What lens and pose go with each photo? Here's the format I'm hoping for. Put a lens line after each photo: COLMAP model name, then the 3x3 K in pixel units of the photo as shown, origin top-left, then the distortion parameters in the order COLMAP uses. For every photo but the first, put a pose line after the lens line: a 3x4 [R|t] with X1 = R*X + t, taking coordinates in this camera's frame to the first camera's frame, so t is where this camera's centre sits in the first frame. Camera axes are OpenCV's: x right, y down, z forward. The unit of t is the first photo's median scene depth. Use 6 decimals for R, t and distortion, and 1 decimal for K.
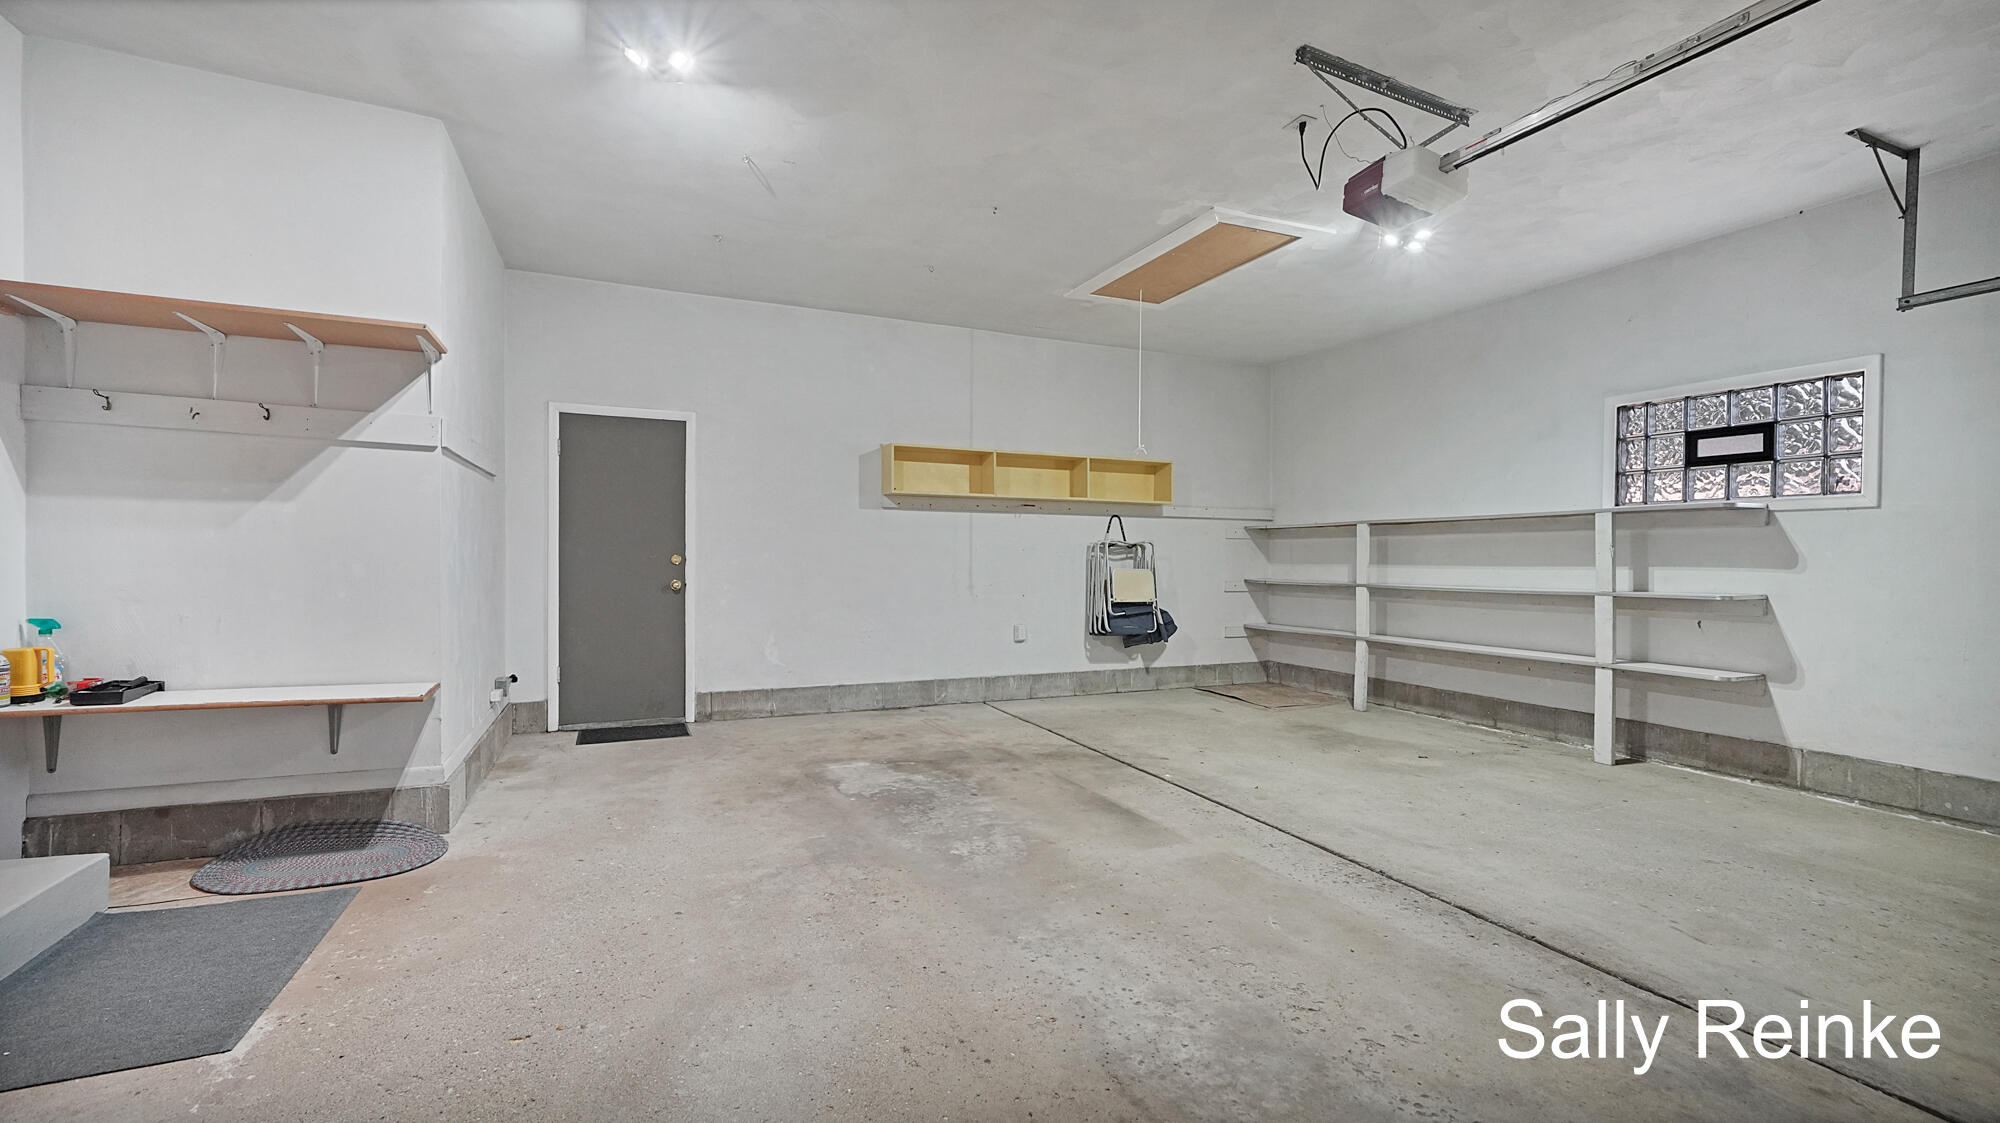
lens RADIAL K [[815.0, 0, 998.4], [0, 815.0, 560.1], [0, 0, 1]] dist [-0.002536, -0.000129]
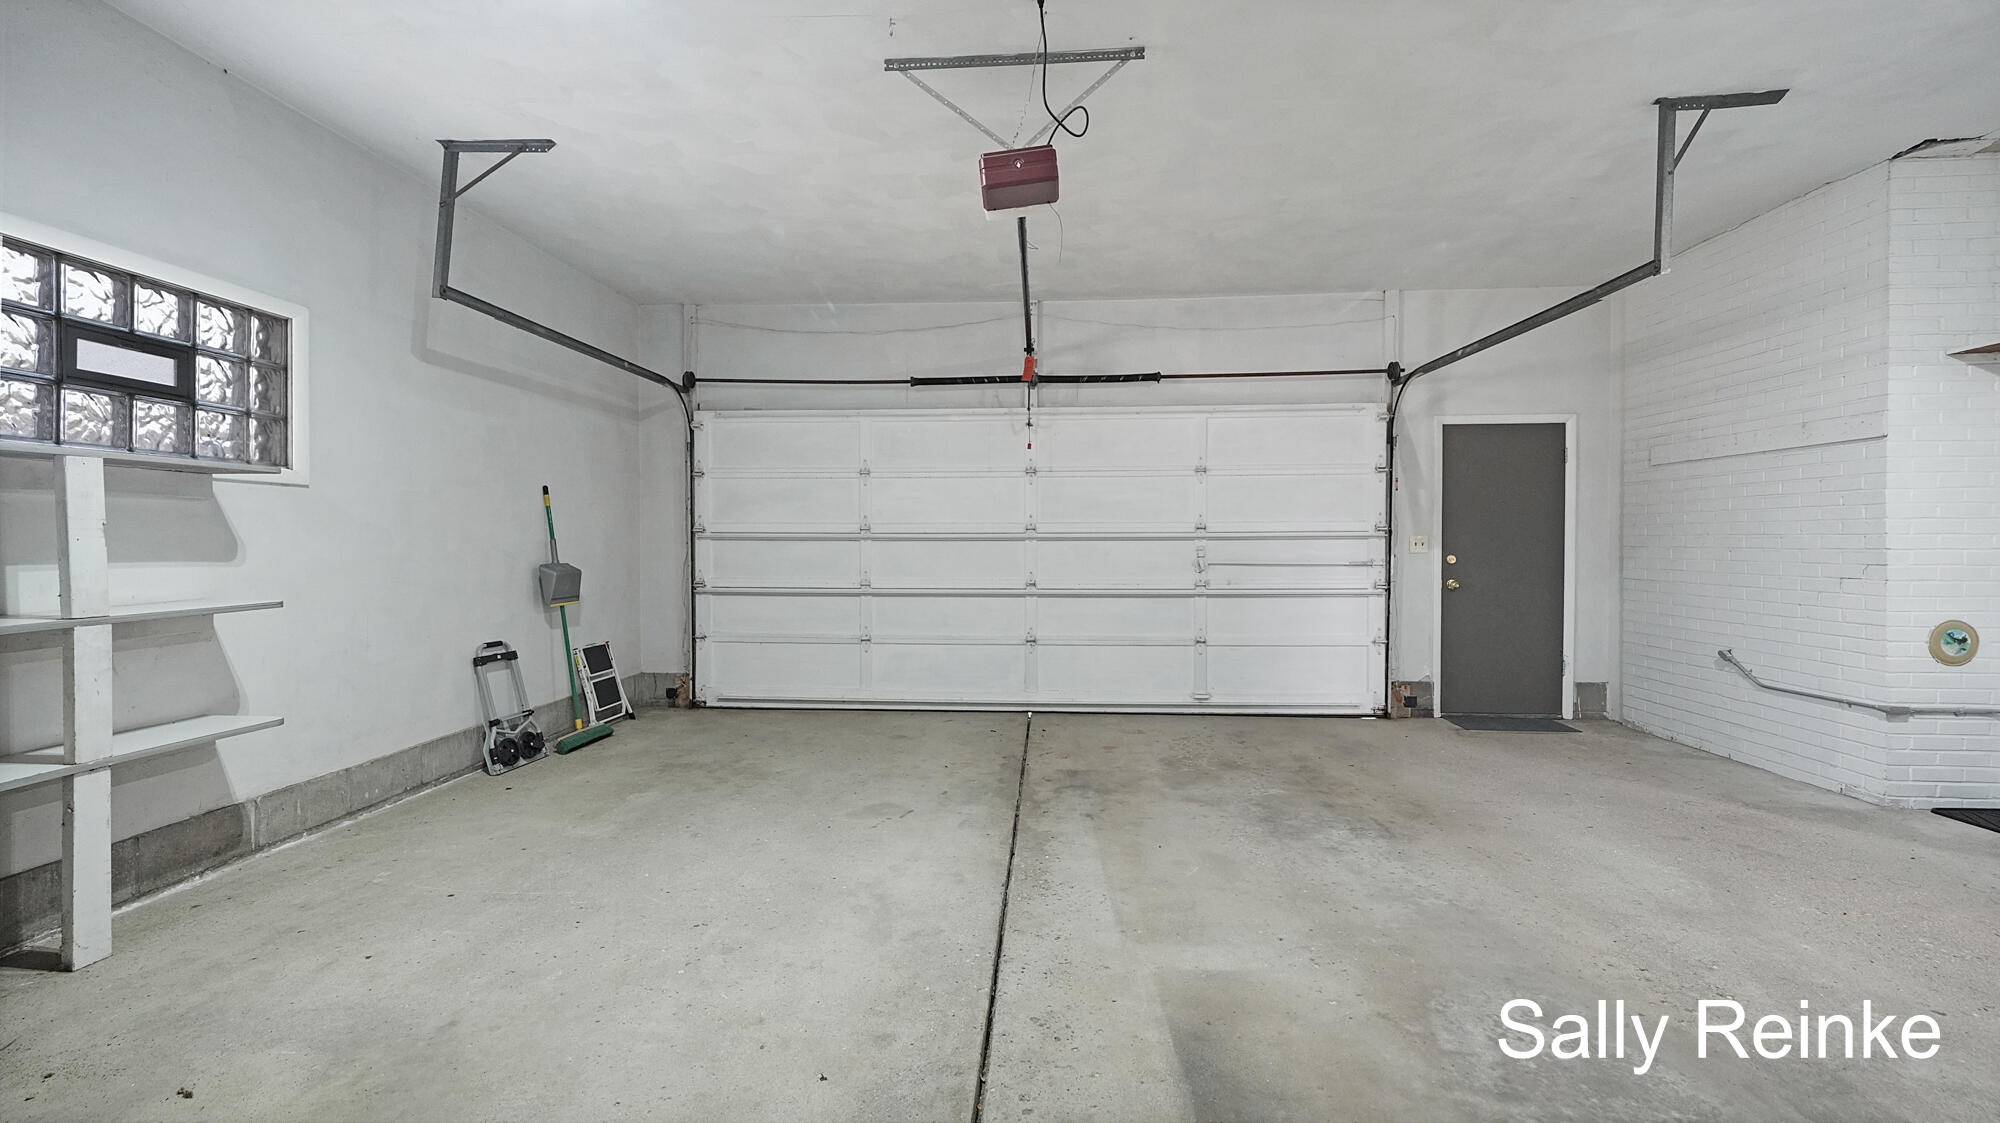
lens RADIAL K [[815.0, 0, 991.6], [0, 815.0, 550.9], [0, 0, 1]] dist [-0.002536, -0.000129]
pose [[-0.880193, -0.013963, 0.474411, 0.036656], [-0.005418, 0.999798, 0.019374, -0.019631], [-0.474585, 0.014483, -0.880090, 1.614544]]
